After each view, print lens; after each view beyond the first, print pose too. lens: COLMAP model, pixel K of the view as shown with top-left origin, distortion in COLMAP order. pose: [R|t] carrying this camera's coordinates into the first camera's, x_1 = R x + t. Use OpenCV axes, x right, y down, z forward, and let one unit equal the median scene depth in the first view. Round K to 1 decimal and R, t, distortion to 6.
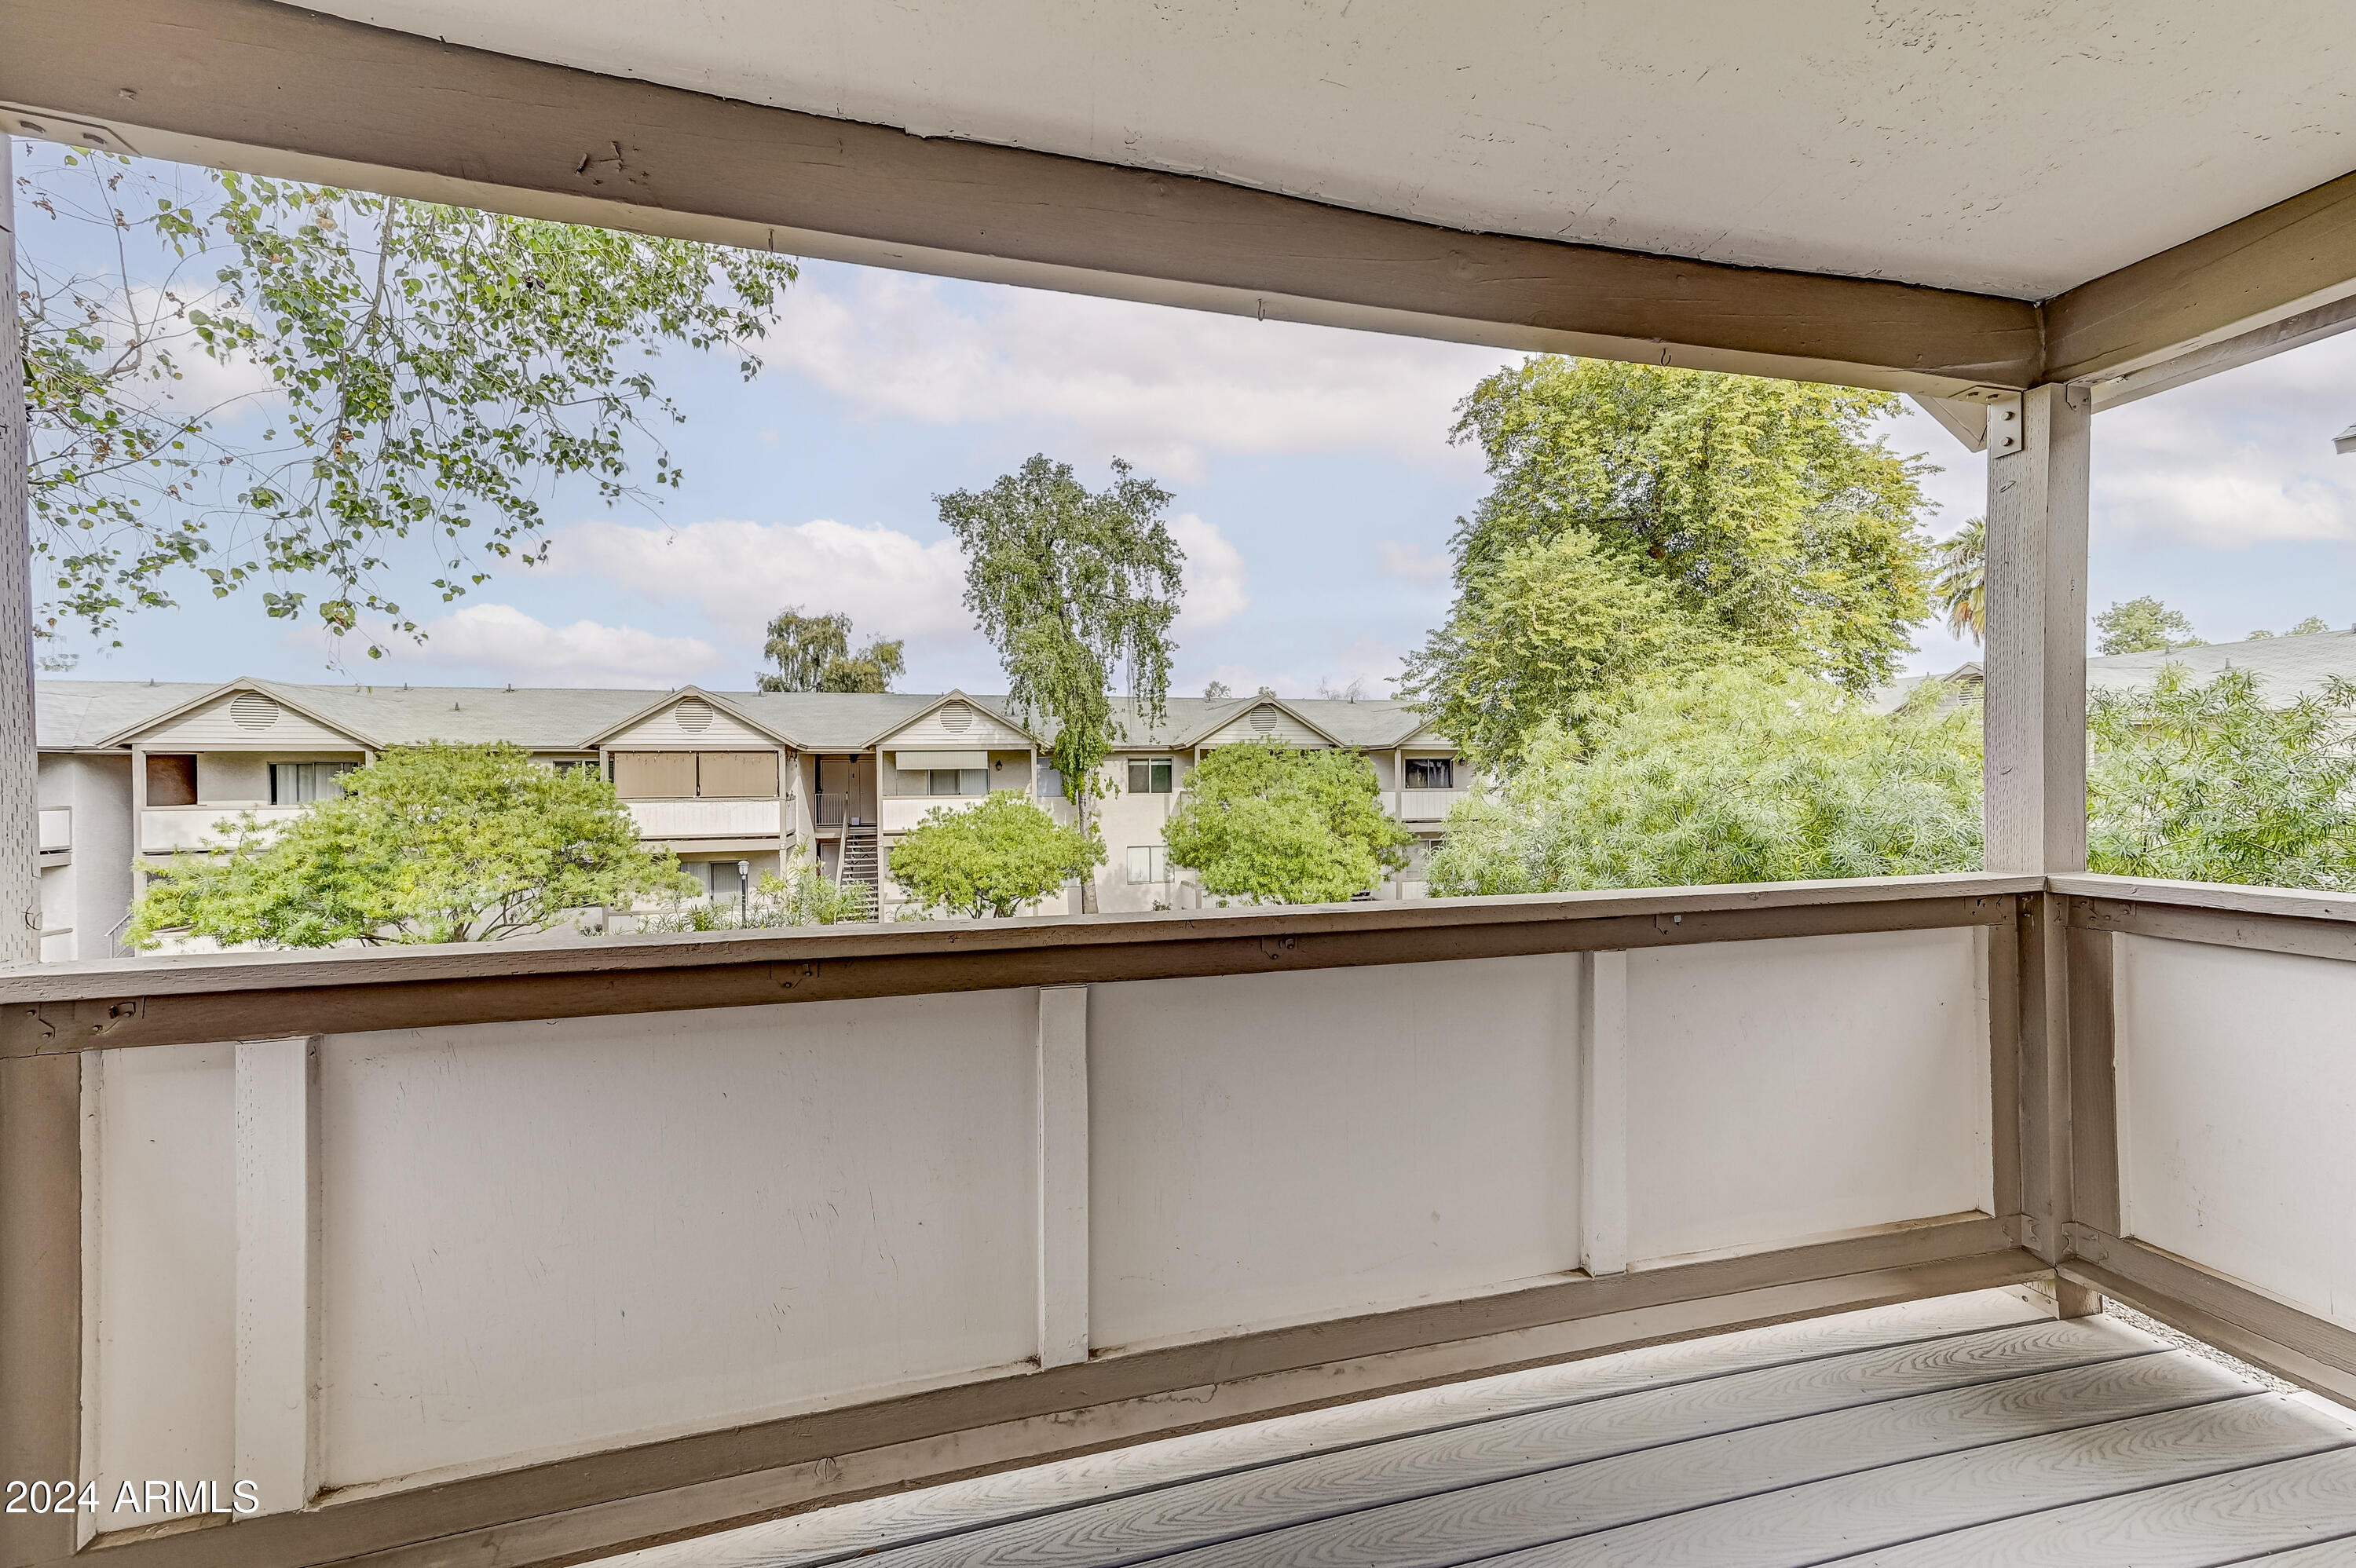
lens RADIAL K [[921.1, 0, 1176.4], [0, 921.1, 786.3], [0, 0, 1]] dist [0.022131, 0.000954]
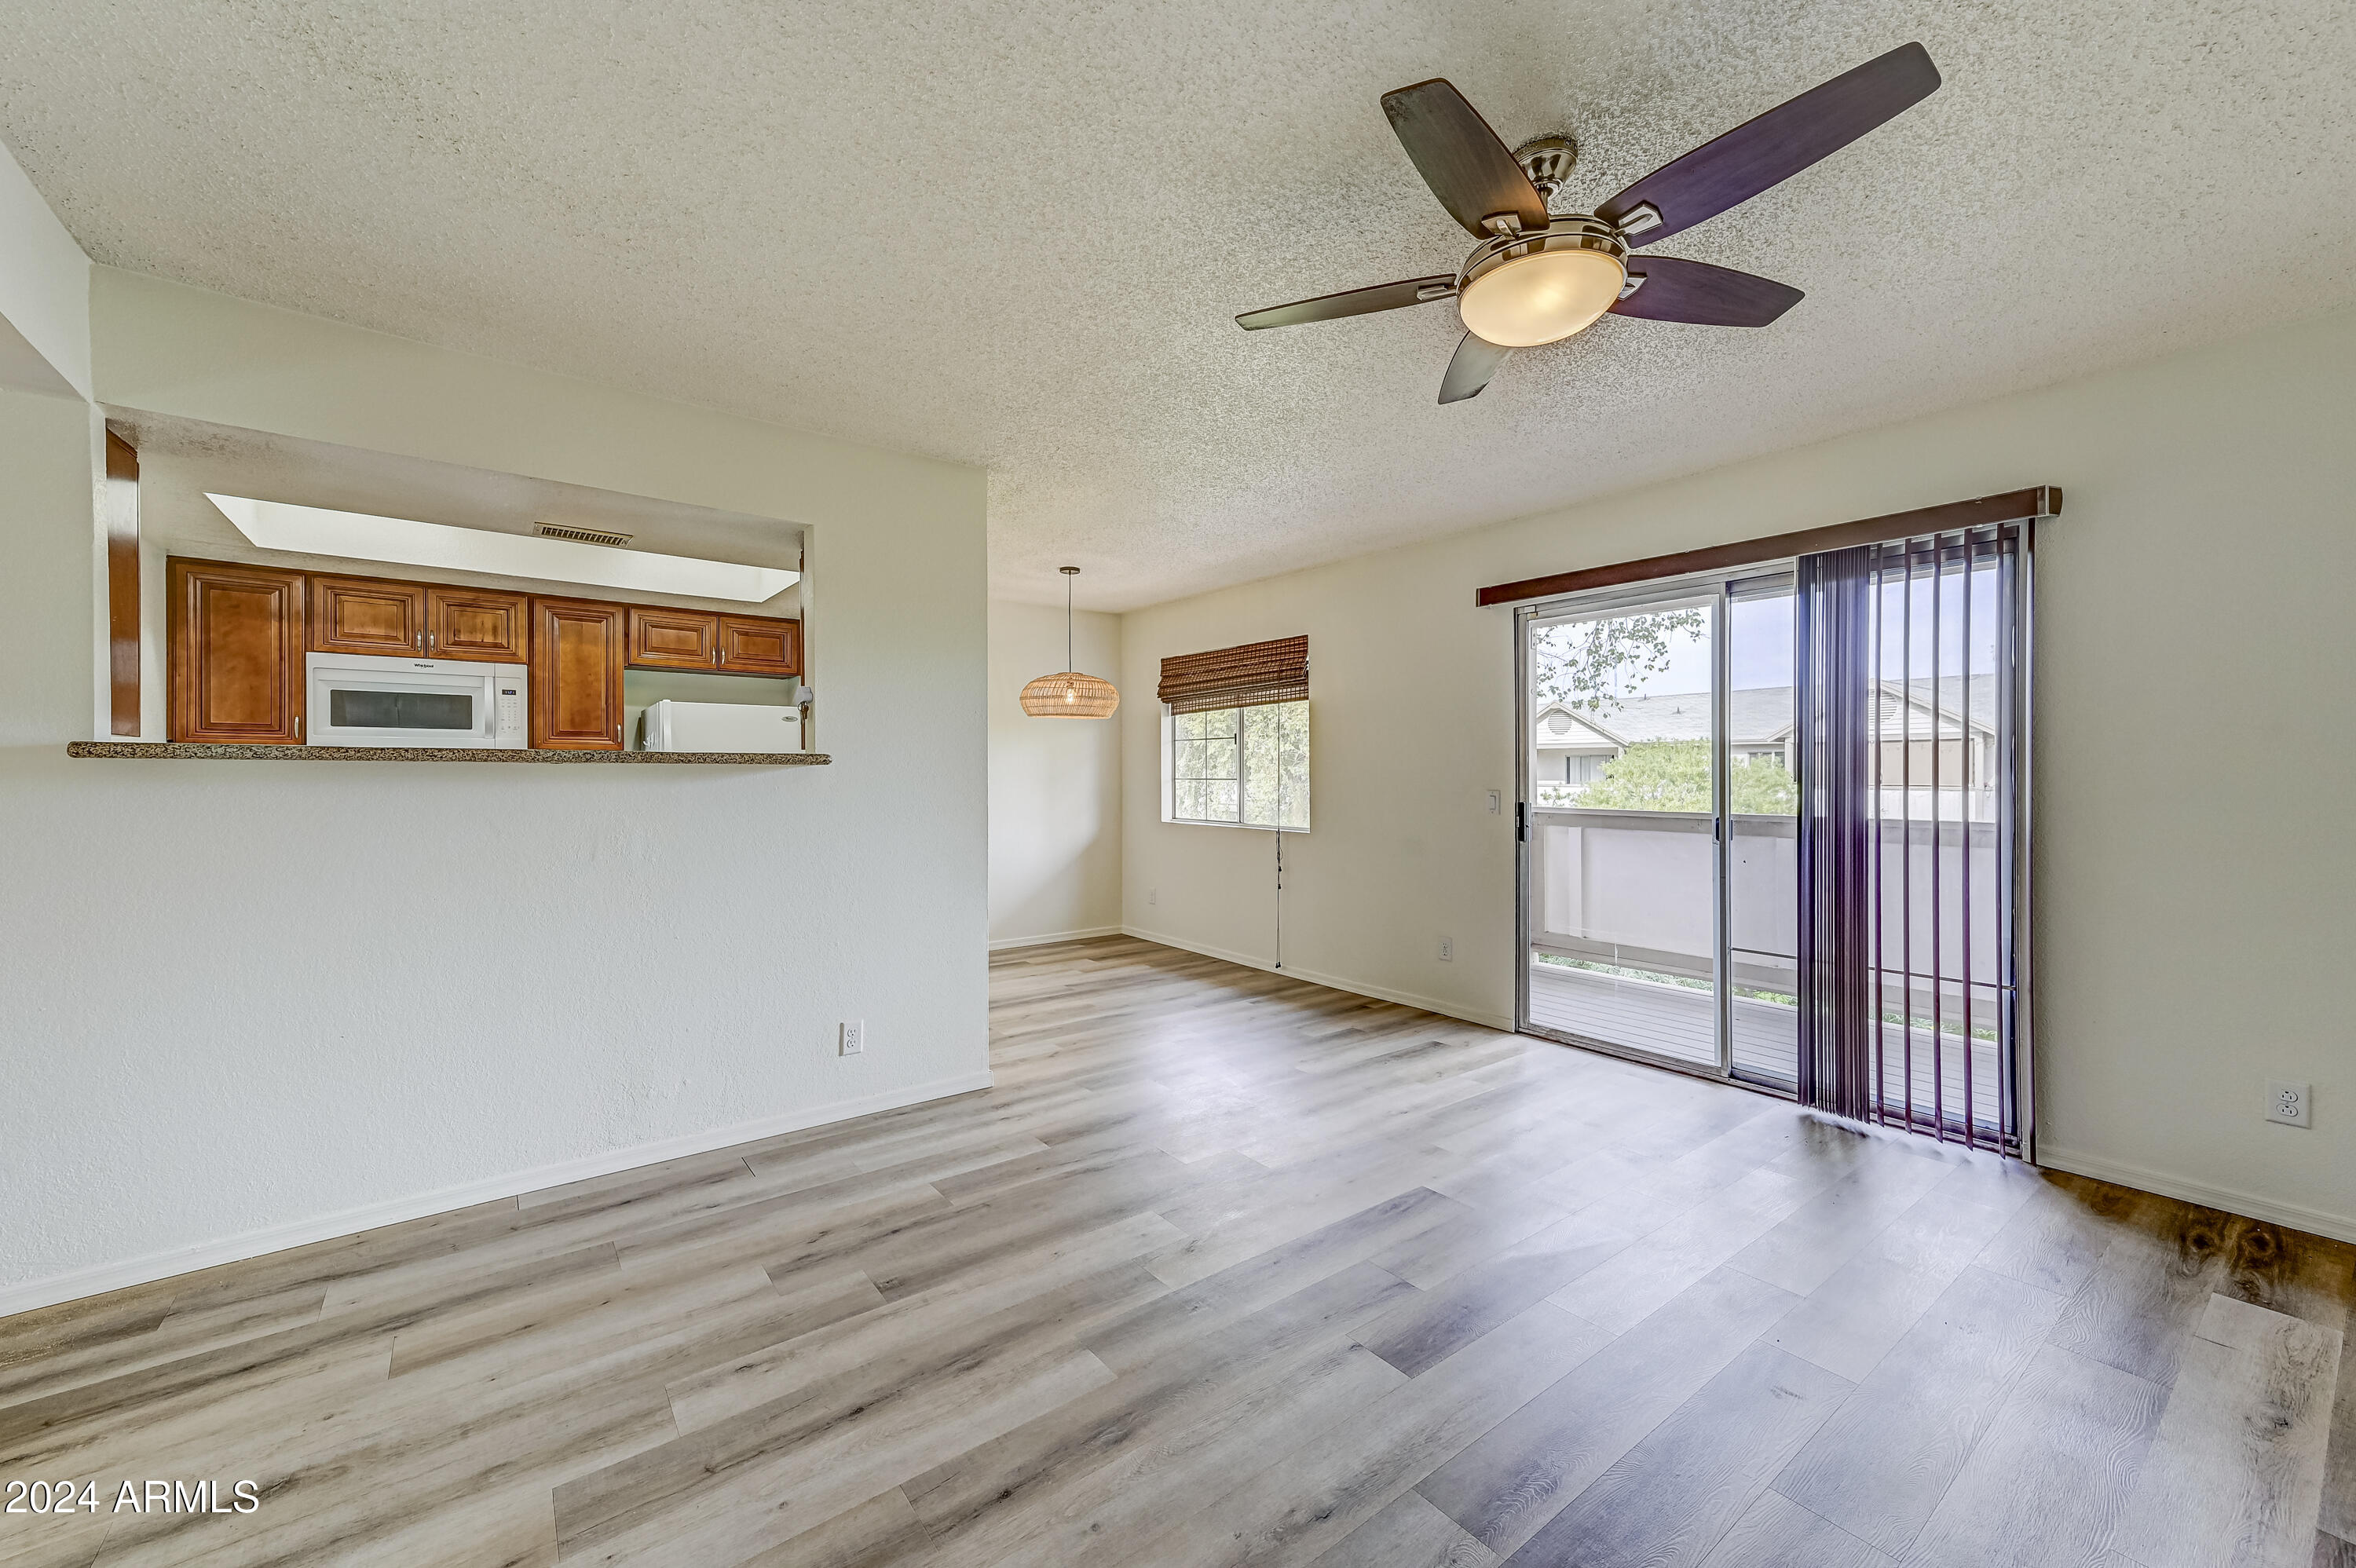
lens RADIAL K [[921.1, 0, 1170.4], [0, 921.1, 772.8], [0, 0, 1]] dist [0.022131, 0.000954]
pose [[0.390820, 0.007007, -0.920440, 0.278604], [-0.009214, 0.999951, 0.003700, 0.003202], [0.920421, 0.007035, 0.390866, -0.297746]]
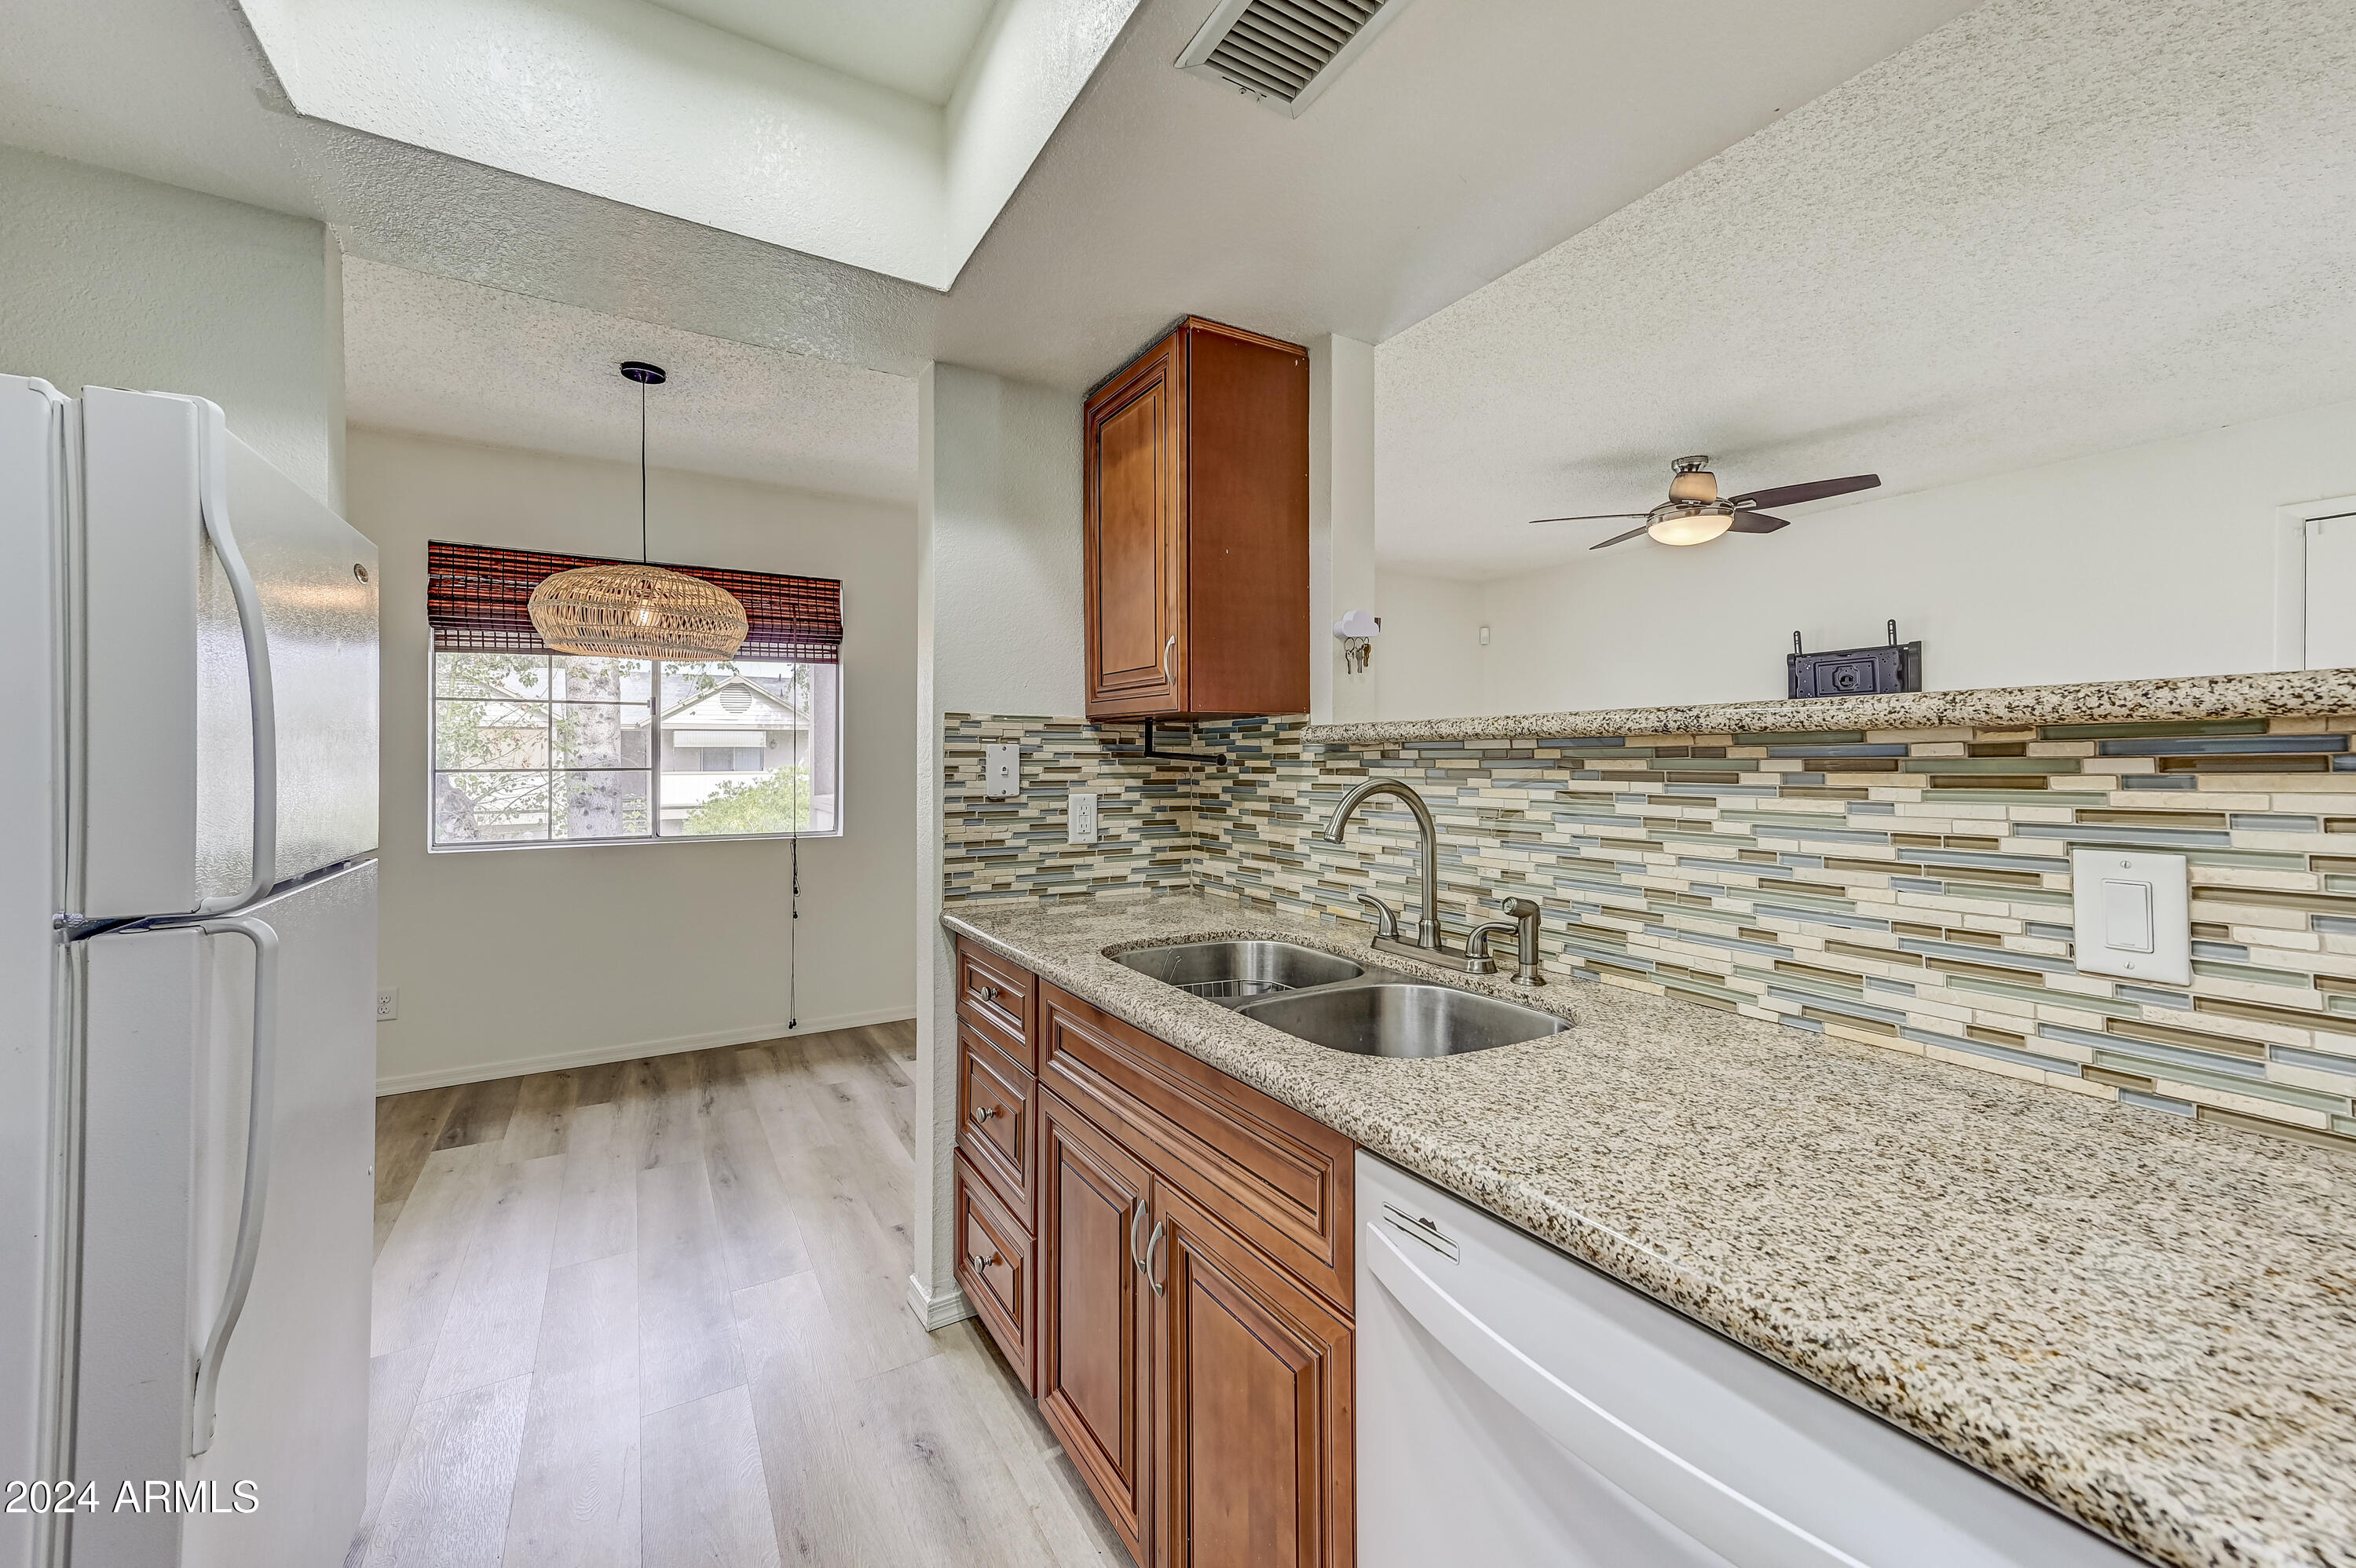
lens RADIAL K [[921.1, 0, 1181.3], [0, 921.1, 763.9], [0, 0, 1]] dist [0.022131, 0.000954]
pose [[0.957251, 0.000234, 0.289259, -0.114143], [0.000287, 0.999998, -0.001757, 0.007262], [-0.289259, 0.001765, 0.957249, -0.441260]]
